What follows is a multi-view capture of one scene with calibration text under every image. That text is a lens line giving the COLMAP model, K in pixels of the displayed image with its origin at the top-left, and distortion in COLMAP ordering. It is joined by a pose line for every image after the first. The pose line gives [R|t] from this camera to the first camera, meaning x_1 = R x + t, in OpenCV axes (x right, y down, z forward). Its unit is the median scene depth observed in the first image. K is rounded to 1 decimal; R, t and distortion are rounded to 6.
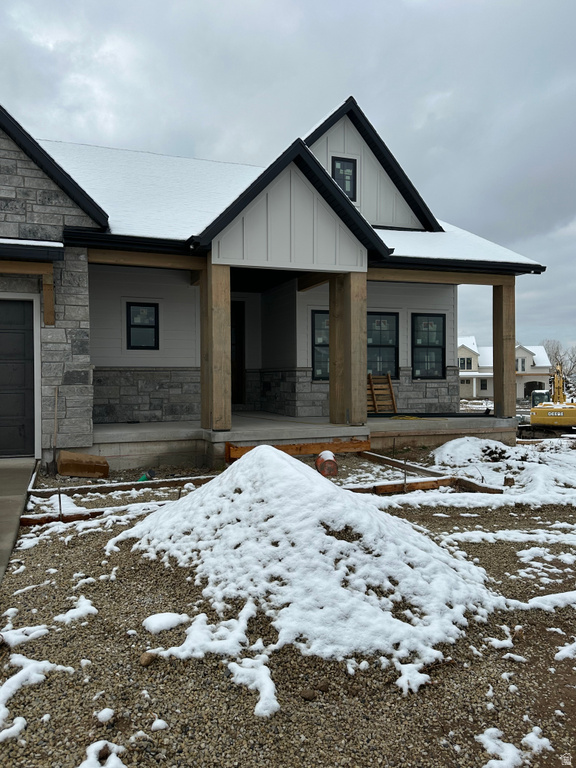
lens RADIAL K [[608.0, 0, 288.0], [0, 608.0, 383.3], [0, 0, 1]] dist [0.000540, 0.000020]
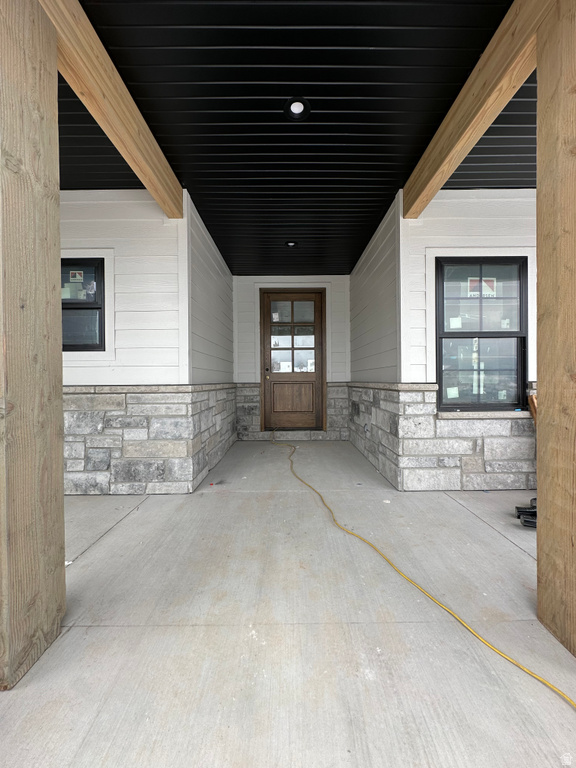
lens RADIAL K [[308.6, 0, 288.1], [0, 308.6, 384.4], [0, 0, 1]] dist [0.003282, 0.000130]
pose [[0.936872, 0.003076, -0.349658, 0.016019], [-0.000084, 0.999963, 0.008572, -0.027144], [0.349671, -0.008001, 0.936838, 0.750141]]
